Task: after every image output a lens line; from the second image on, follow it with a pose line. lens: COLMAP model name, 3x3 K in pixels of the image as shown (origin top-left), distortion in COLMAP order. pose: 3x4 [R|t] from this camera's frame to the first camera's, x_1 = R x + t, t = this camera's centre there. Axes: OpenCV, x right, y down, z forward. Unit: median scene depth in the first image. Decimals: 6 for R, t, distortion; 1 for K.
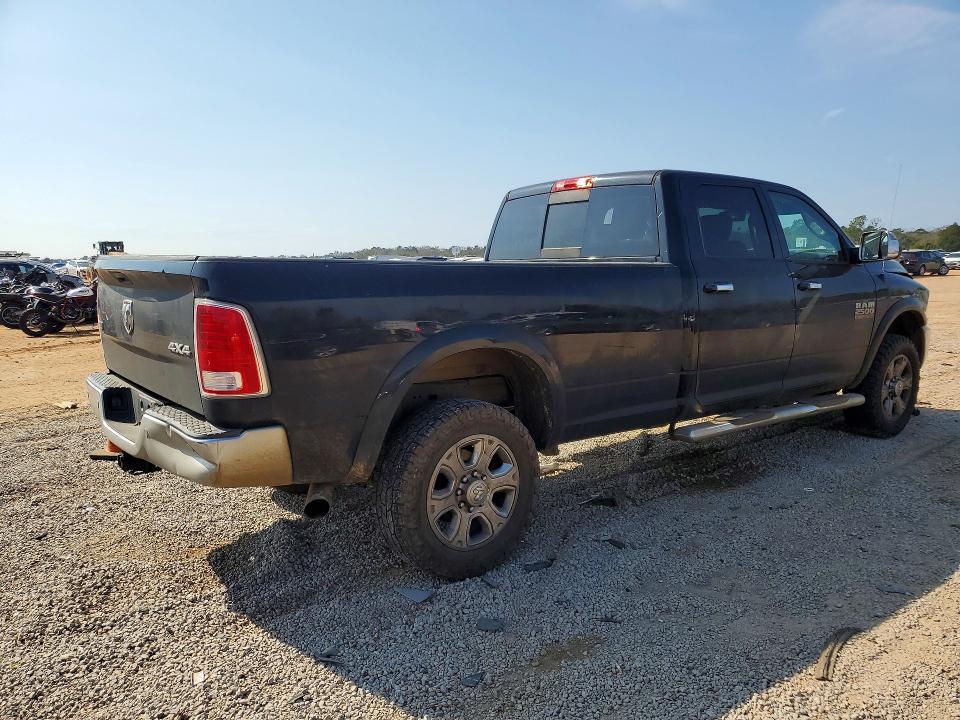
lens RADIAL K [[754.8, 0, 481.7], [0, 754.8, 357.5], [0, 0, 1]] dist [0.014503, 0.009419]
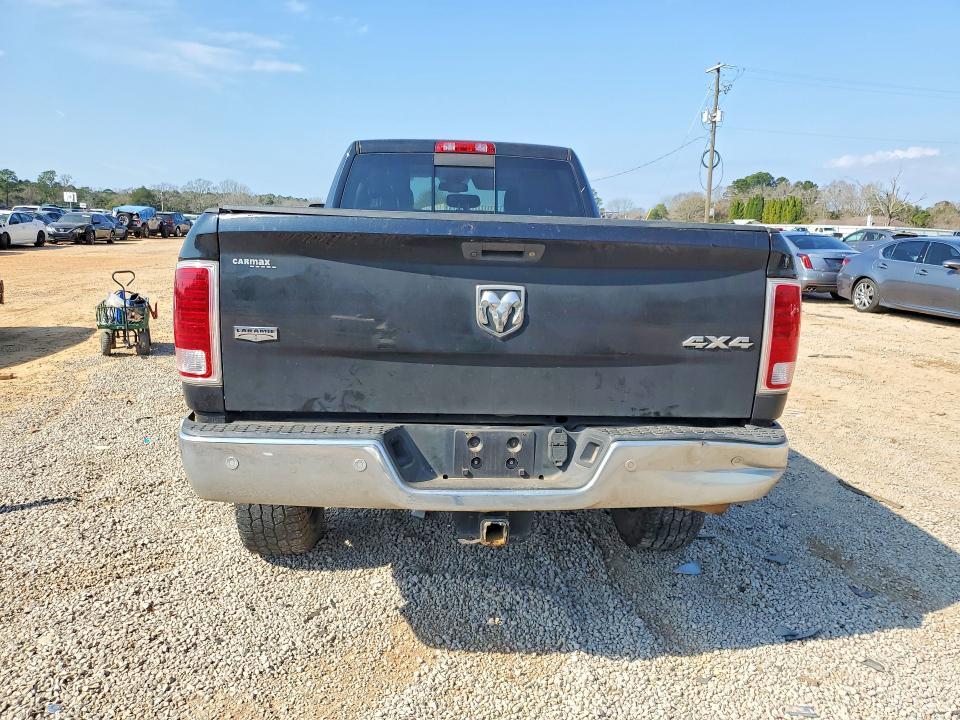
lens RADIAL K [[754.8, 0, 480.9], [0, 754.8, 363.7], [0, 0, 1]] dist [0.014503, 0.009419]
pose [[0.553300, -0.120900, 0.824162, -0.624256], [0.069761, 0.992661, 0.098784, -0.044679], [-0.830056, 0.002837, 0.557673, 0.402611]]
